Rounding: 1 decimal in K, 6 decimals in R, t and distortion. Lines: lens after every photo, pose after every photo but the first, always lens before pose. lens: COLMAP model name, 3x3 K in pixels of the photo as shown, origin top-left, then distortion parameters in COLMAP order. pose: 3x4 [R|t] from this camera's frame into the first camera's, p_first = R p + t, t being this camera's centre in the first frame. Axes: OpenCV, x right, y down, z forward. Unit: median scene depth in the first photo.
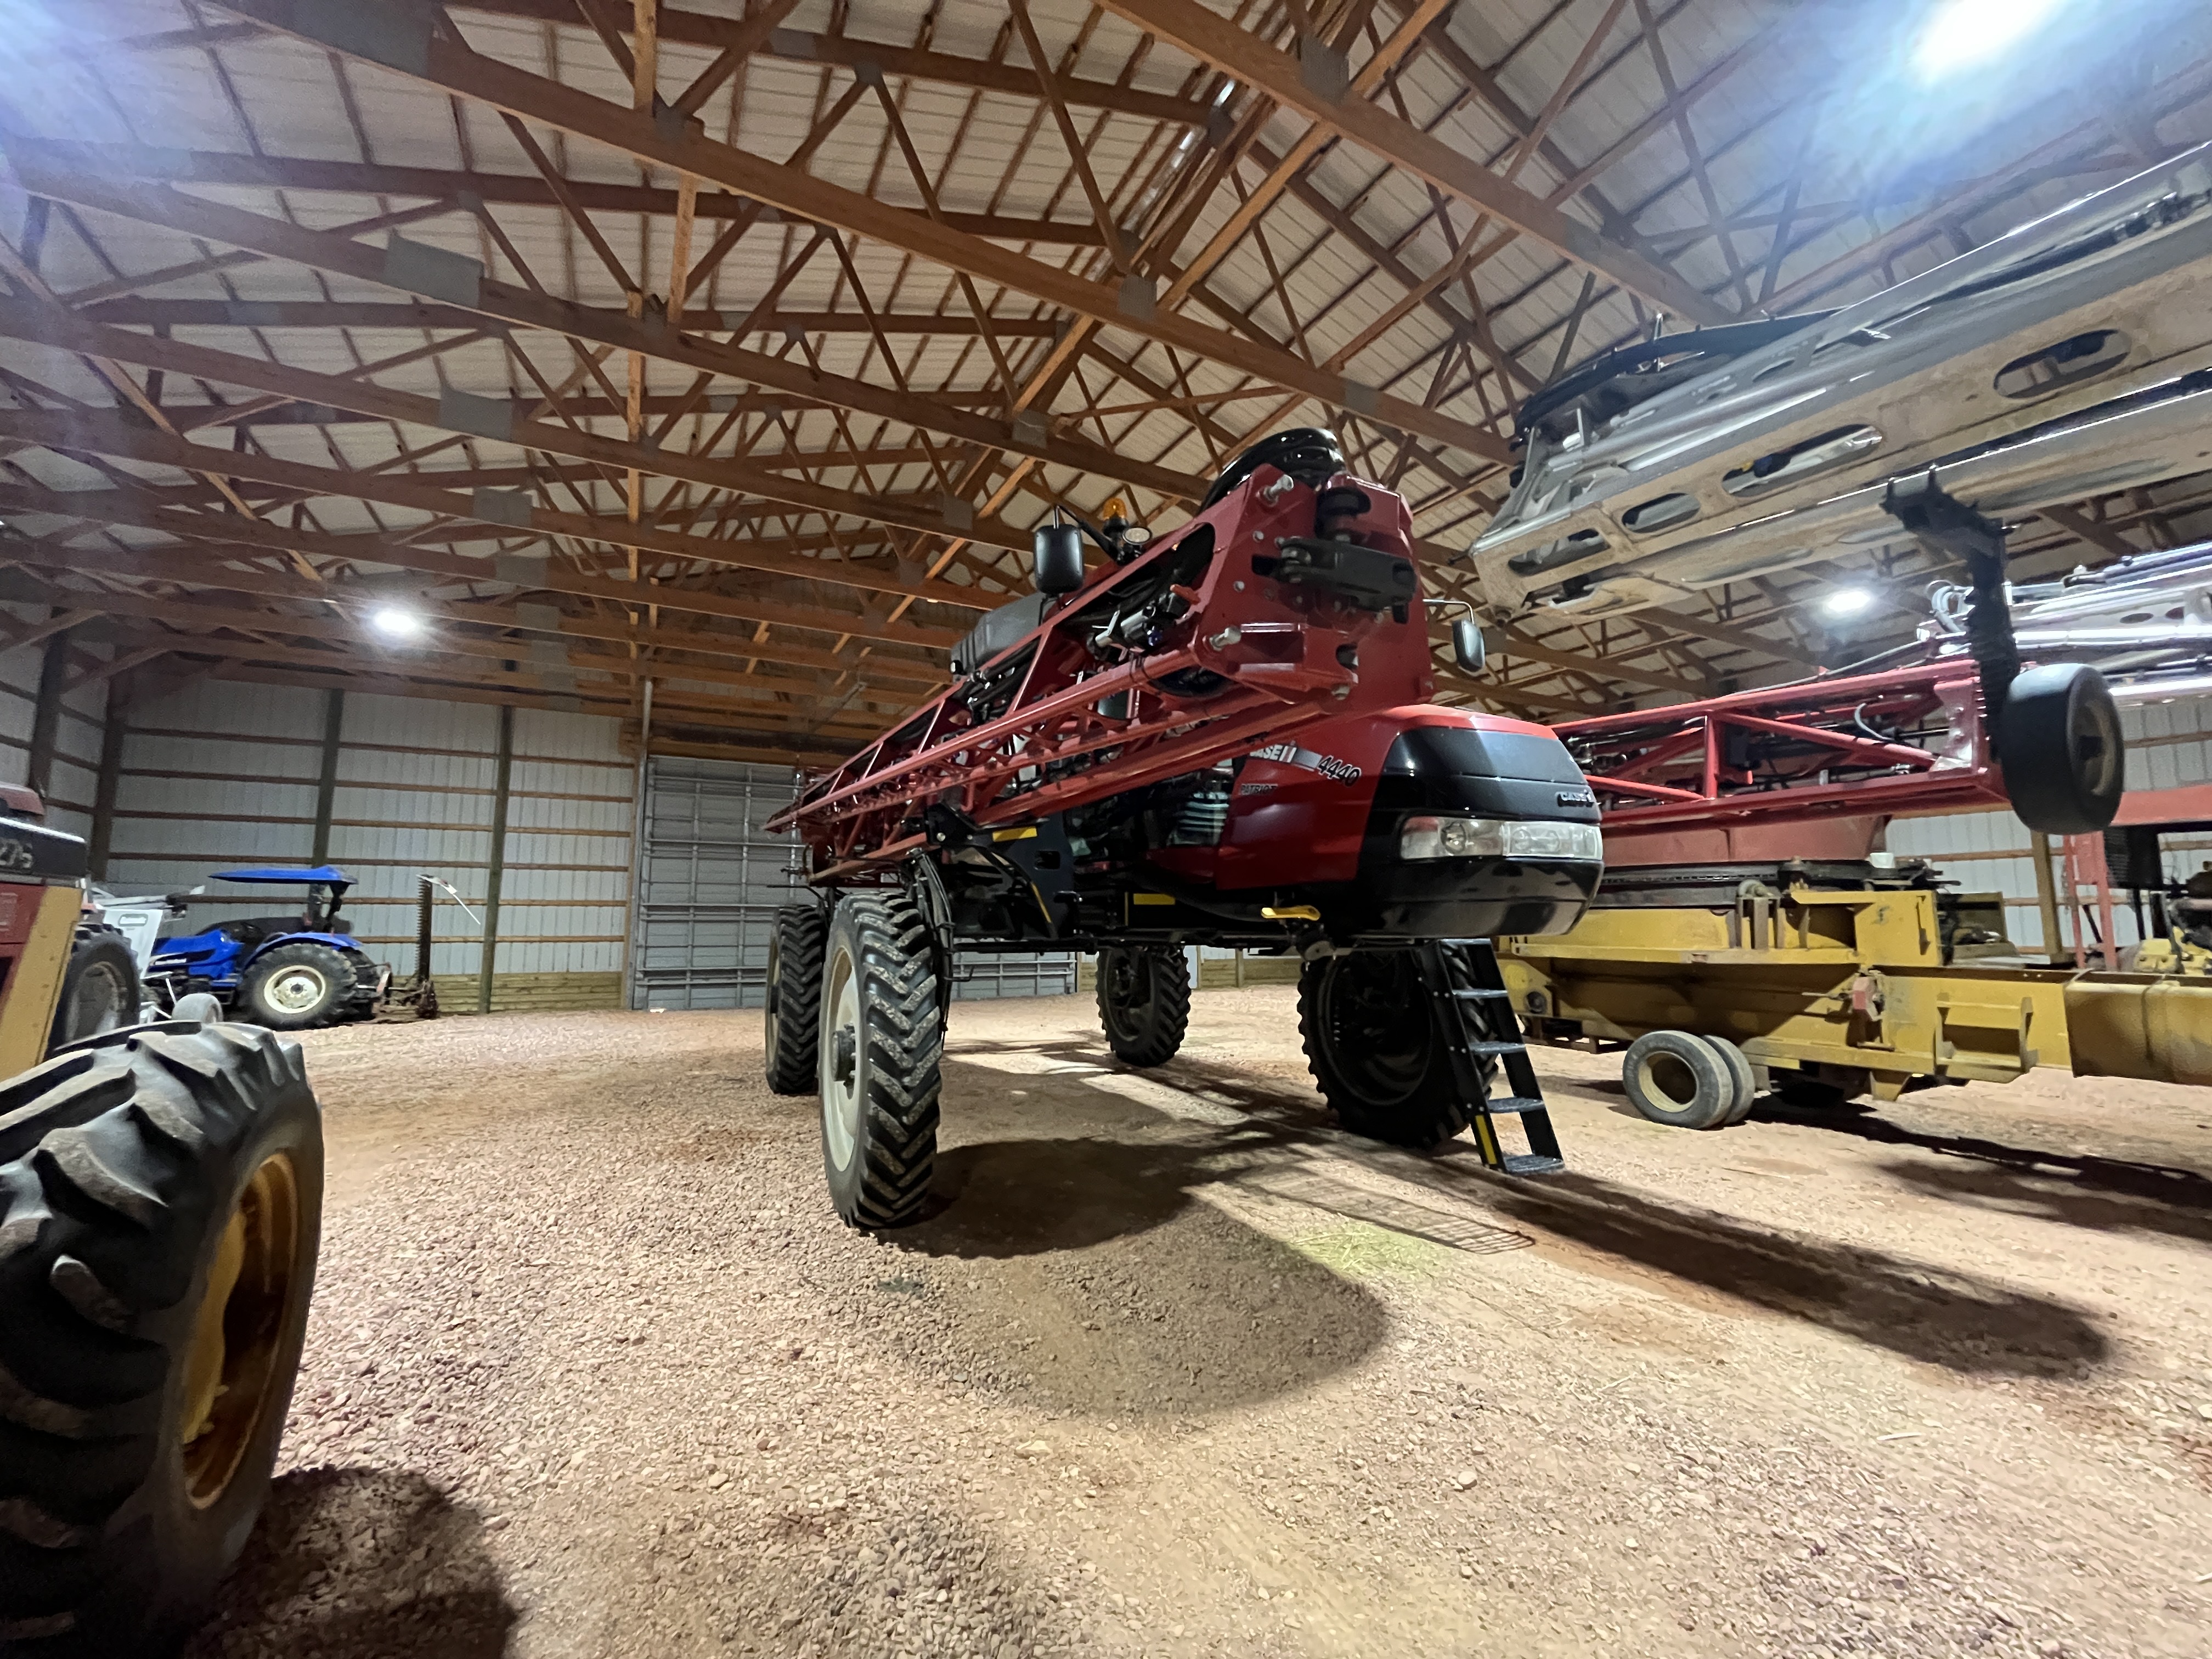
lens RADIAL K [[900.0, 0, 1106.6], [0, 900.0, 828.4], [0, 0, 1]] dist [-0.002920, 0.000023]
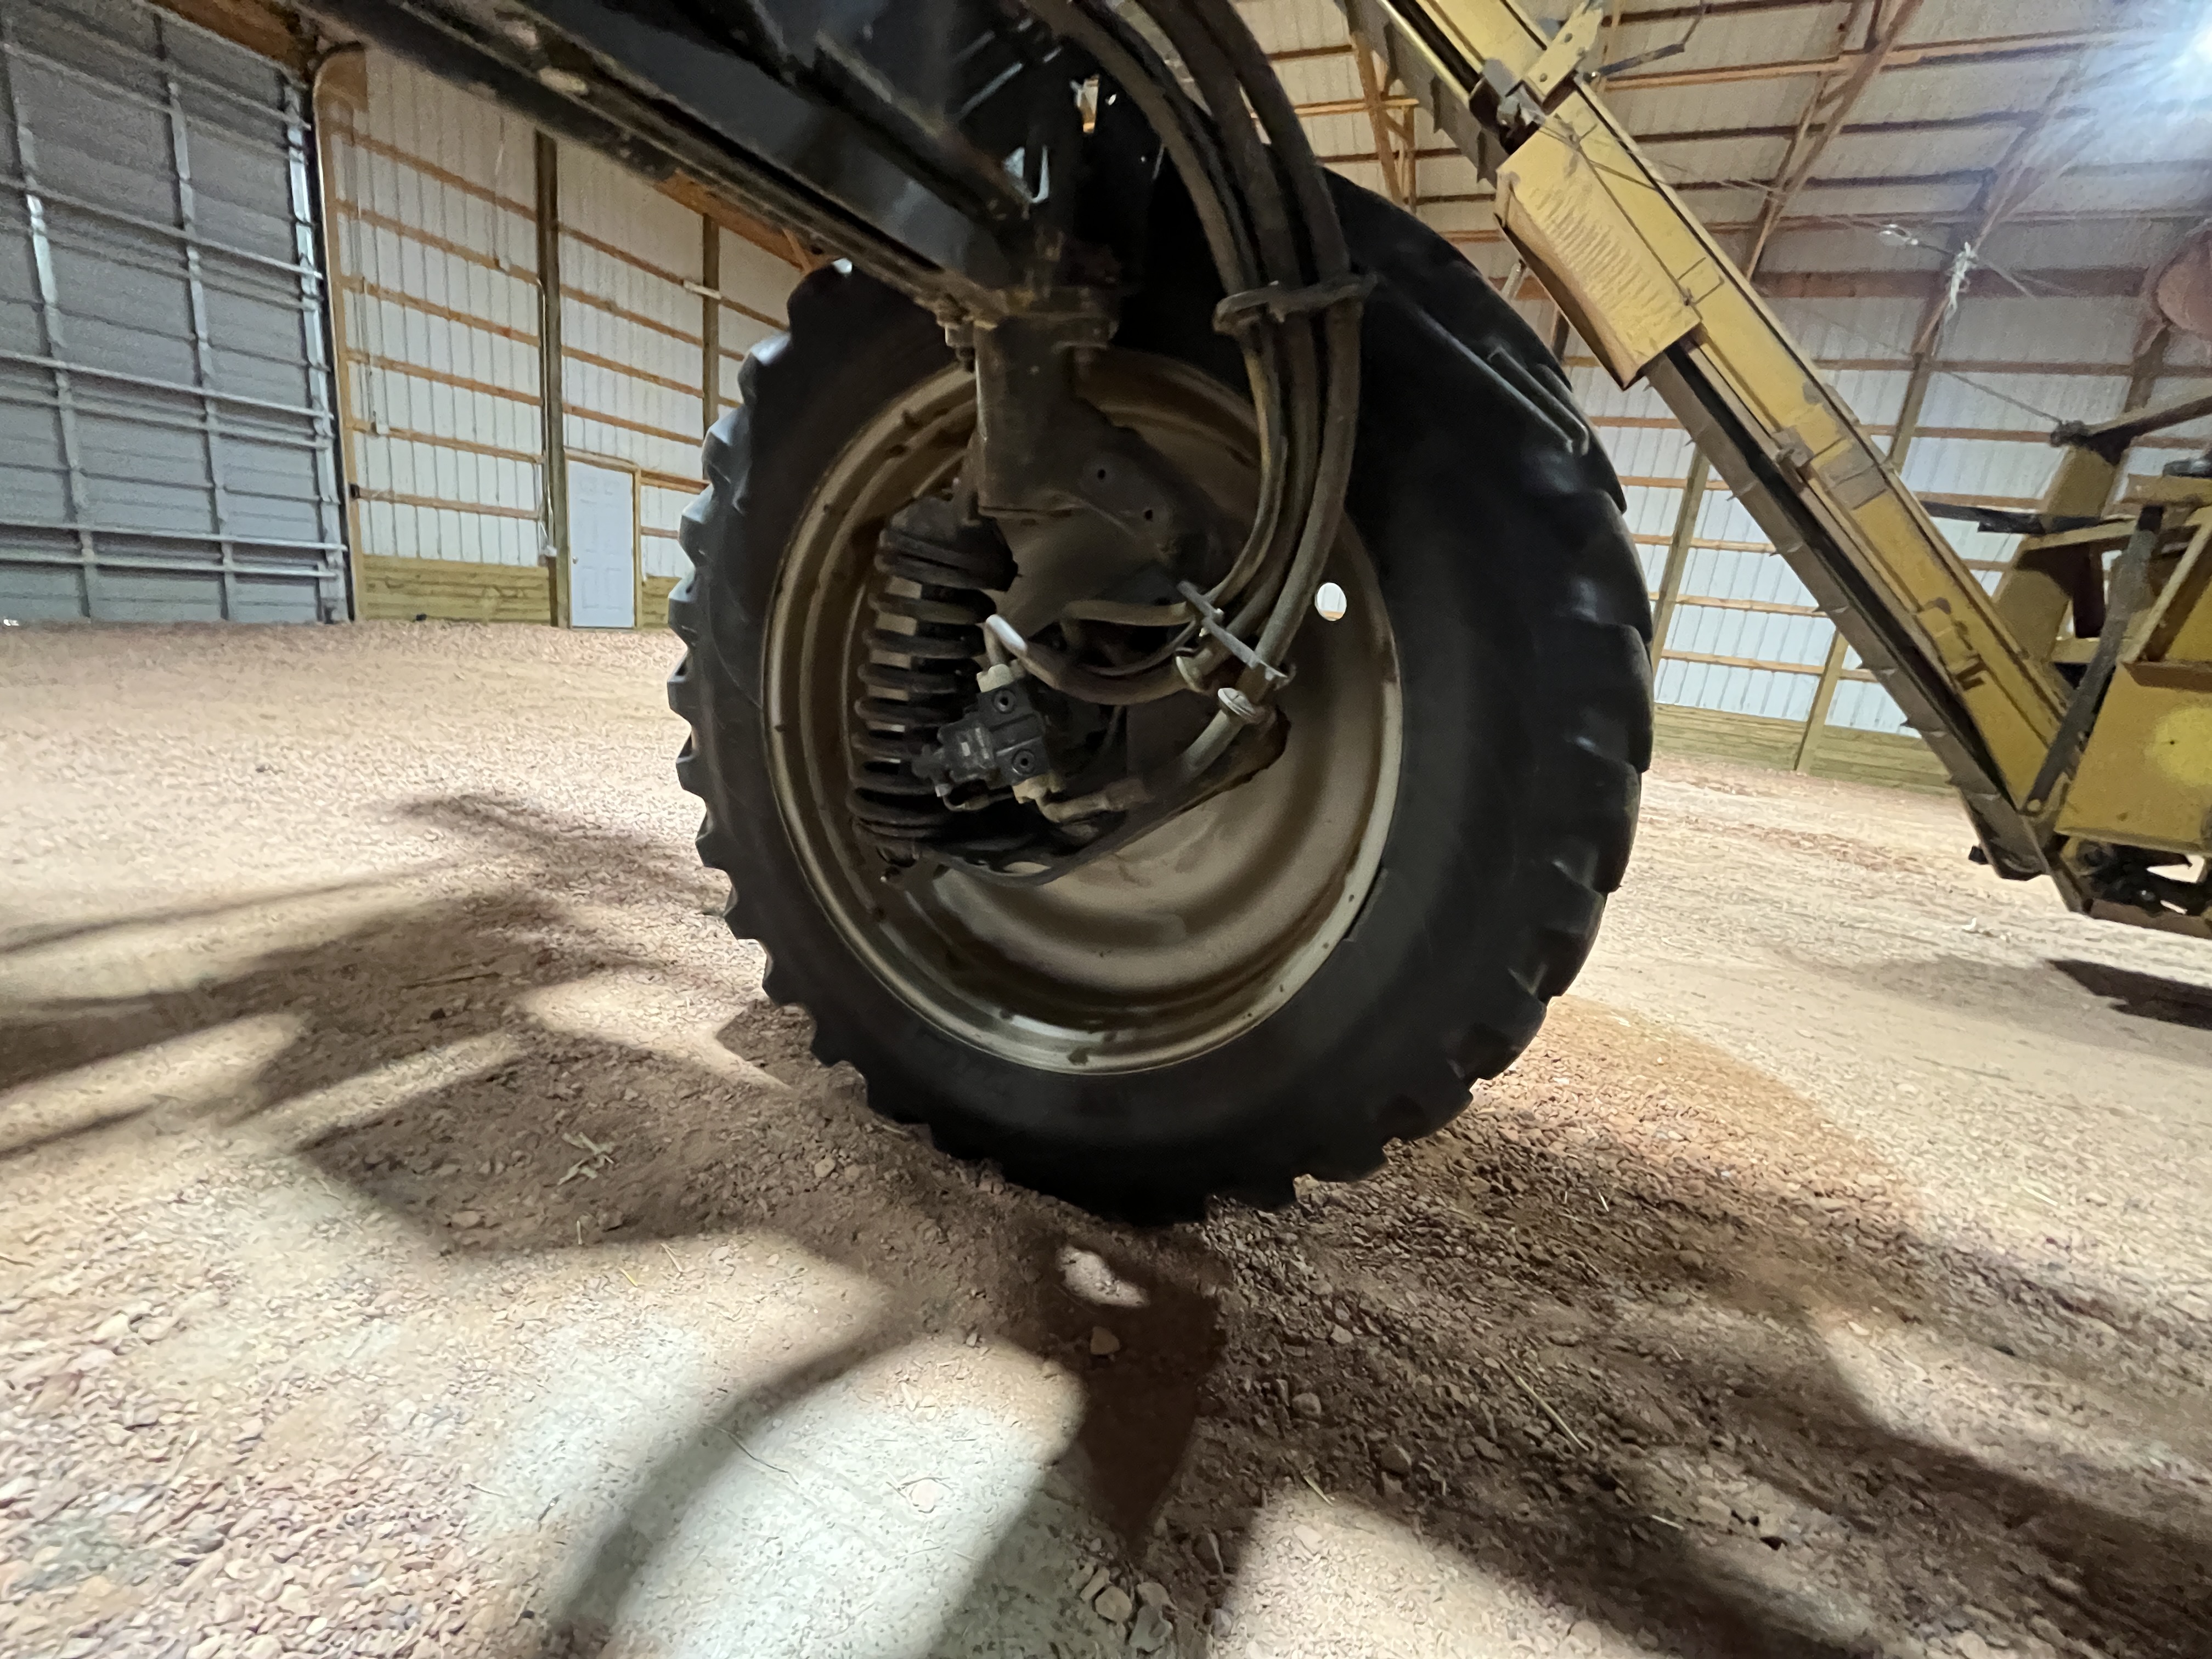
lens RADIAL K [[900.0, 0, 1104.8], [0, 900.0, 827.4], [0, 0, 1]] dist [-0.002920, 0.000023]
pose [[0.776880, -0.069394, 0.625813, -0.094169], [-0.178339, 0.928957, 0.324397, 0.214614], [-0.603865, -0.363625, 0.709312, 1.355811]]
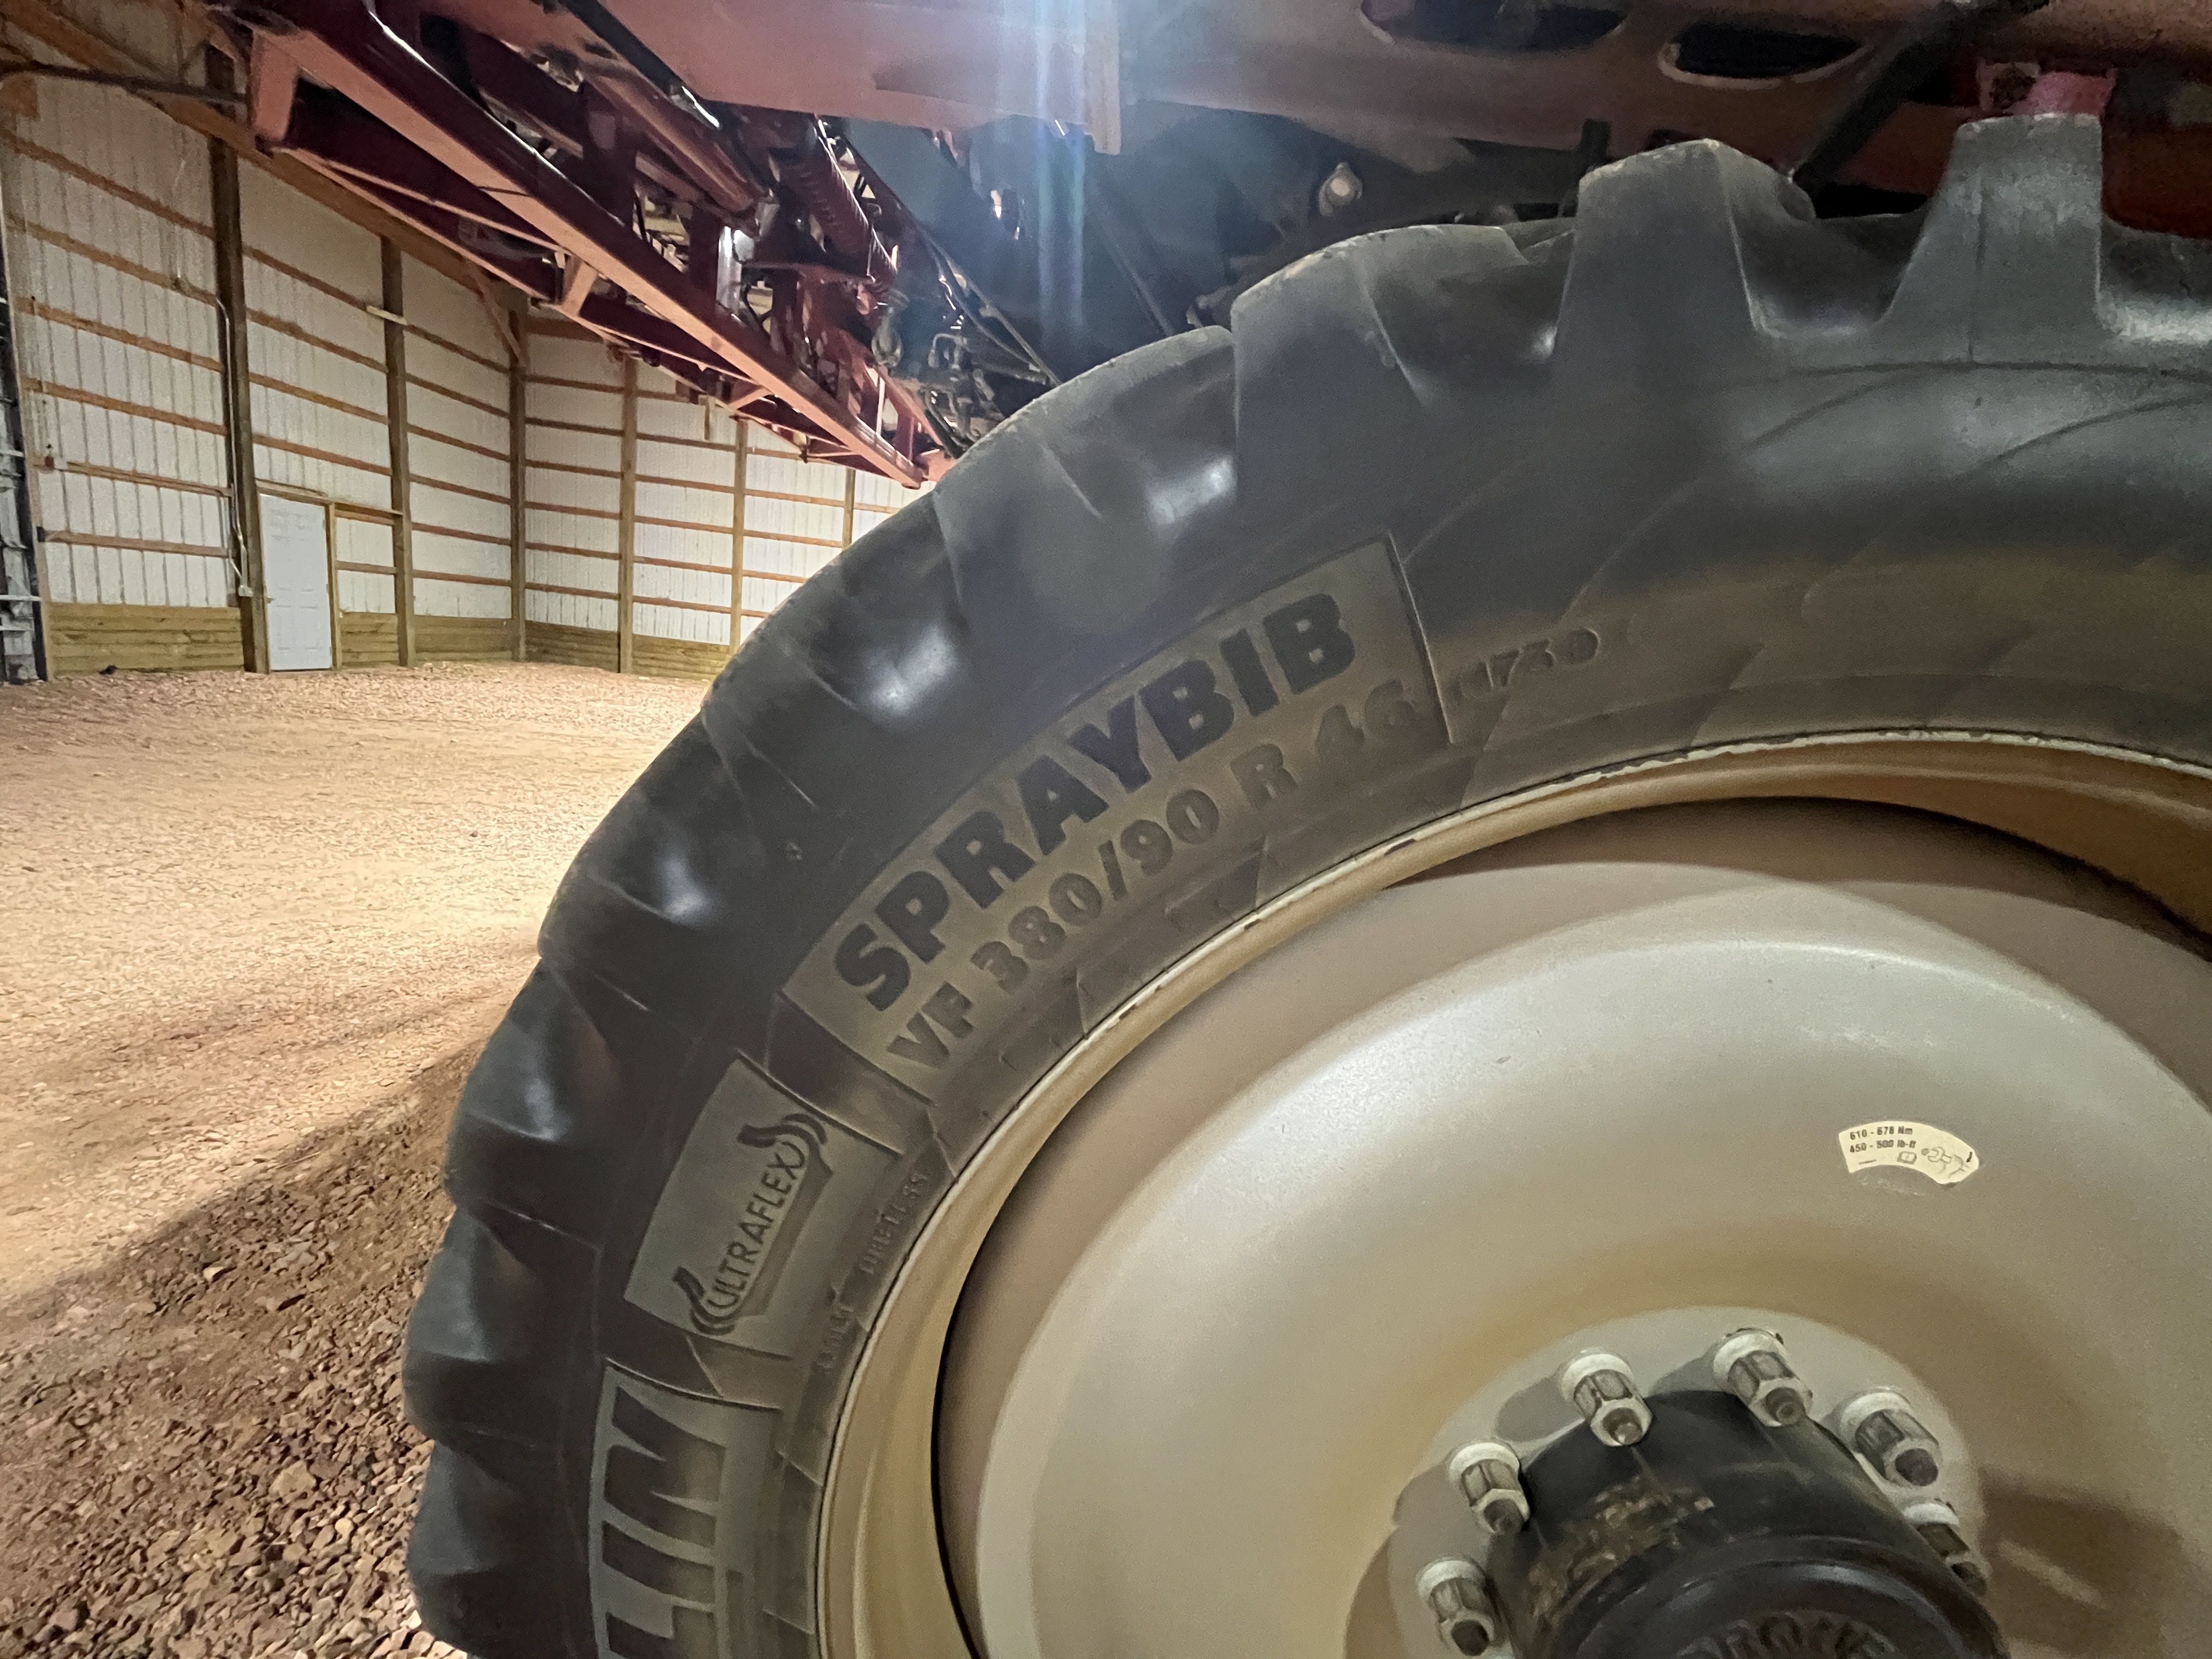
lens RADIAL K [[900.0, 0, 1108.8], [0, 900.0, 821.1], [0, 0, 1]] dist [-0.002920, 0.000023]
pose [[0.440383, -0.123713, 0.889246, -0.572113], [-0.211155, 0.948407, 0.236514, 0.162193], [-0.872626, -0.291925, 0.391539, 1.343452]]
